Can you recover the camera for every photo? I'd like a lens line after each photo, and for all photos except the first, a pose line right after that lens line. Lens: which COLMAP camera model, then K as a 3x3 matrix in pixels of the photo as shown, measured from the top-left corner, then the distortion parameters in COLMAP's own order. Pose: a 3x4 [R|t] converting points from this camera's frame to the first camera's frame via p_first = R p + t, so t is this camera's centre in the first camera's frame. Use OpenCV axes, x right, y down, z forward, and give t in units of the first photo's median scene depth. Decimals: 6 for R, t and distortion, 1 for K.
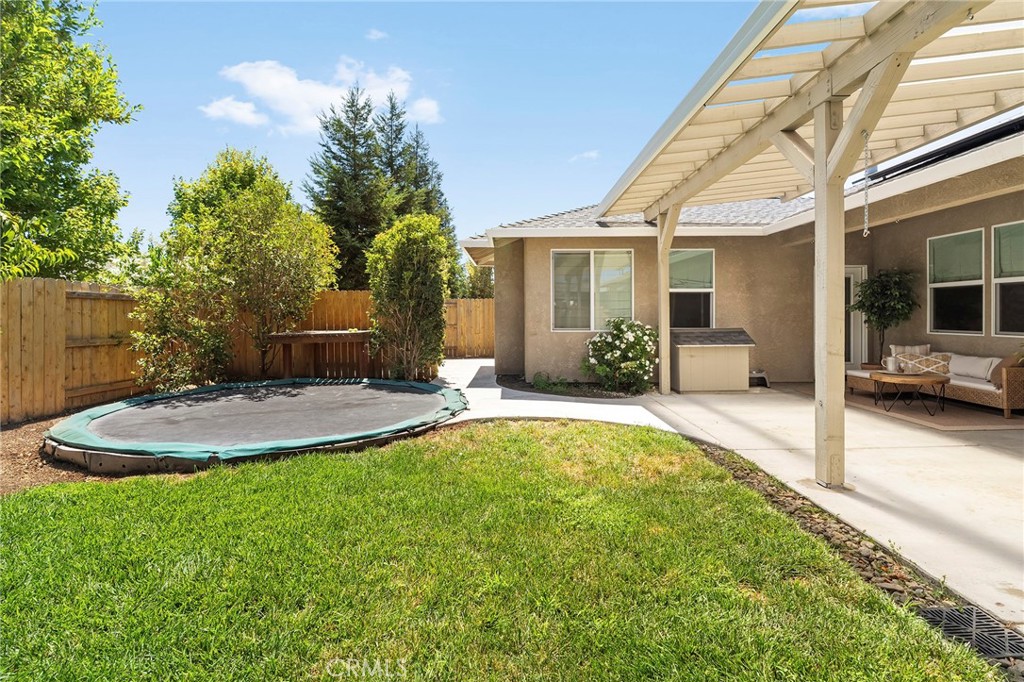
lens RADIAL K [[468.4, 0, 511.0], [0, 468.4, 315.9], [0, 0, 1]] dist [-0.001719, -0.000310]
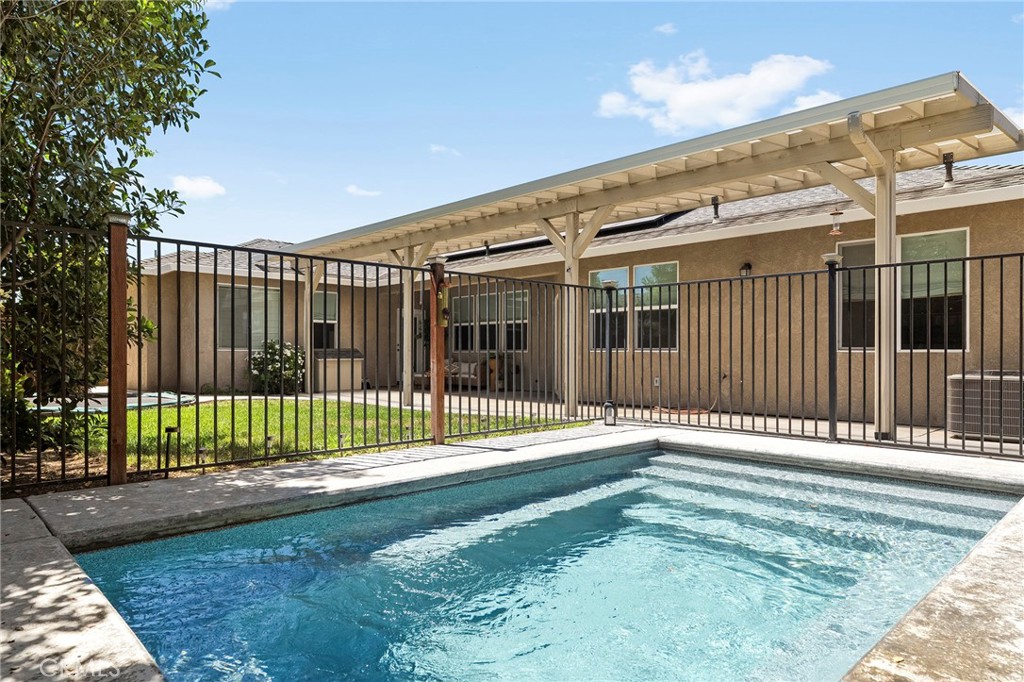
lens RADIAL K [[616.8, 0, 512.8], [0, 616.8, 353.1], [0, 0, 1]] dist [0.000134, -0.000003]
pose [[0.713427, 0.009475, 0.700665, -0.600103], [-0.008395, 0.999952, -0.004974, 0.052088], [-0.700679, -0.002333, 0.713473, -0.849025]]
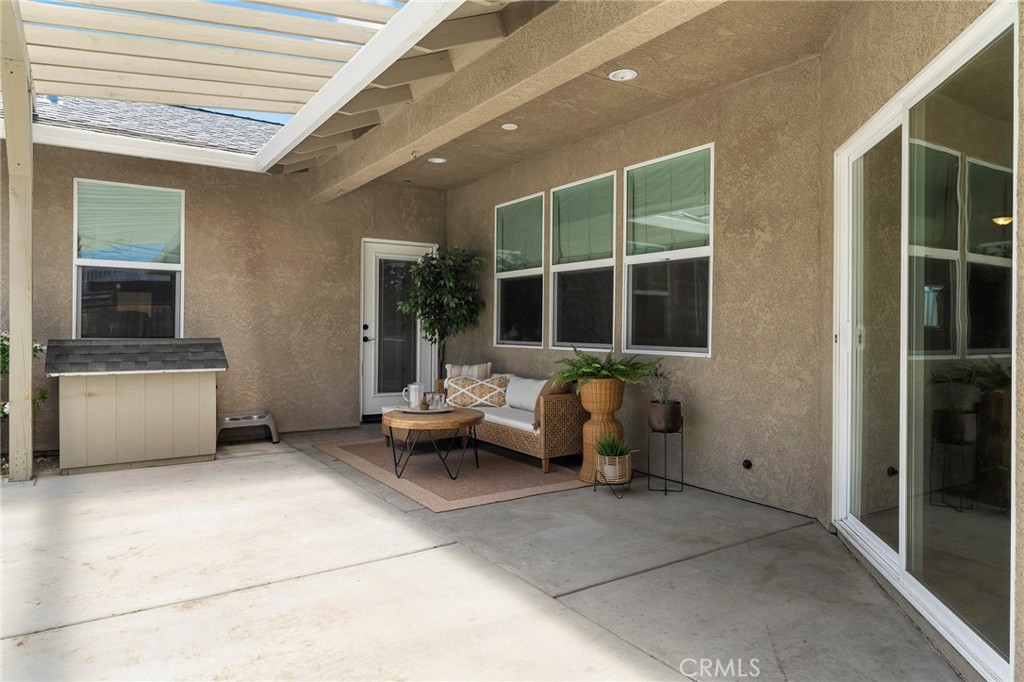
lens RADIAL K [[652.3, 0, 513.9], [0, 652.3, 325.8], [0, 0, 1]] dist [-0.004224, -0.002655]
pose [[0.834993, 0.012425, 0.550120, 0.395413], [-0.010738, 0.999923, -0.006285, 0.013718], [-0.550155, -0.000659, 0.835062, 0.195315]]
